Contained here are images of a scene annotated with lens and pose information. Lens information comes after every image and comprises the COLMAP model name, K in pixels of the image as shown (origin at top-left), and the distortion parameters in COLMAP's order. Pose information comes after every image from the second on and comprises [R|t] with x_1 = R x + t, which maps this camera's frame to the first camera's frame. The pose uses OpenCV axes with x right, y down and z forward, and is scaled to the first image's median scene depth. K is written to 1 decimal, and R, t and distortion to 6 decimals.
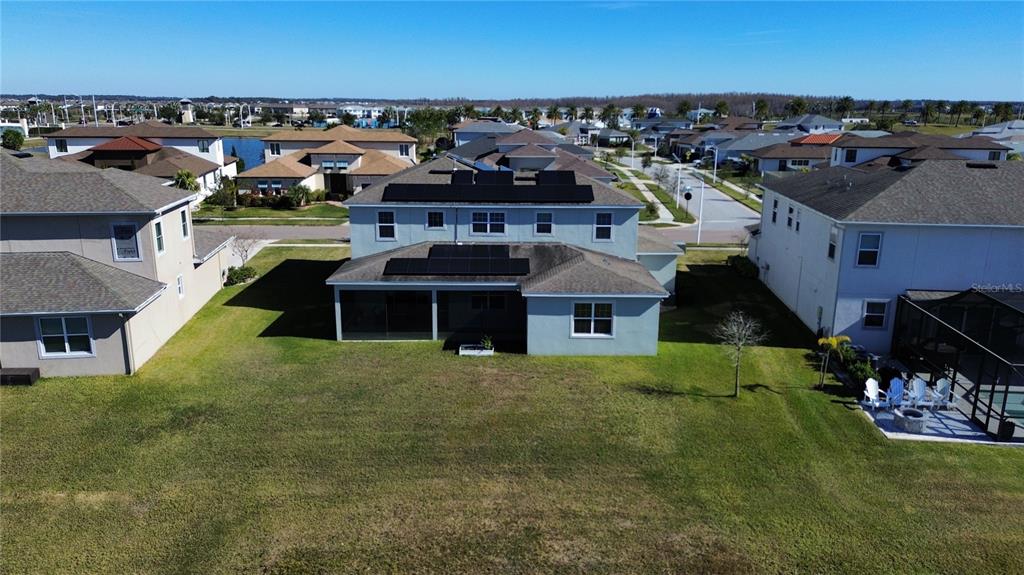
lens RADIAL K [[718.0, 0, 512.0], [0, 718.0, 287.5], [0, 0, 1]] dist [0.000006, -0.000705]
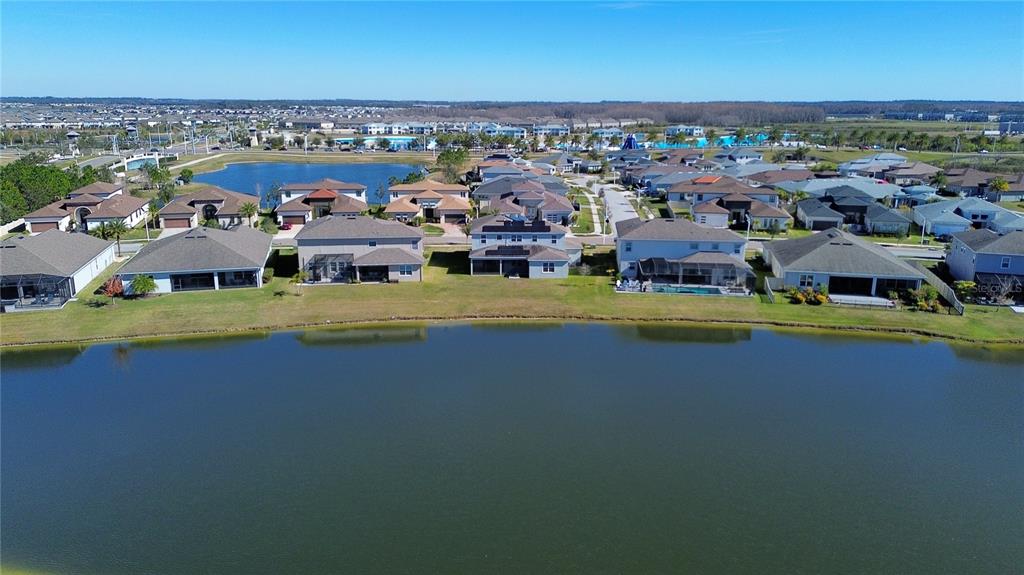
lens RADIAL K [[718.0, 0, 512.0], [0, 718.0, 287.5], [0, 0, 1]] dist [0.000006, -0.000705]
pose [[0.999996, -0.002136, -0.001722, -0.047802], [0.002138, 0.999997, 0.001199, 0.118238], [0.001719, -0.001203, 0.999998, -2.109122]]
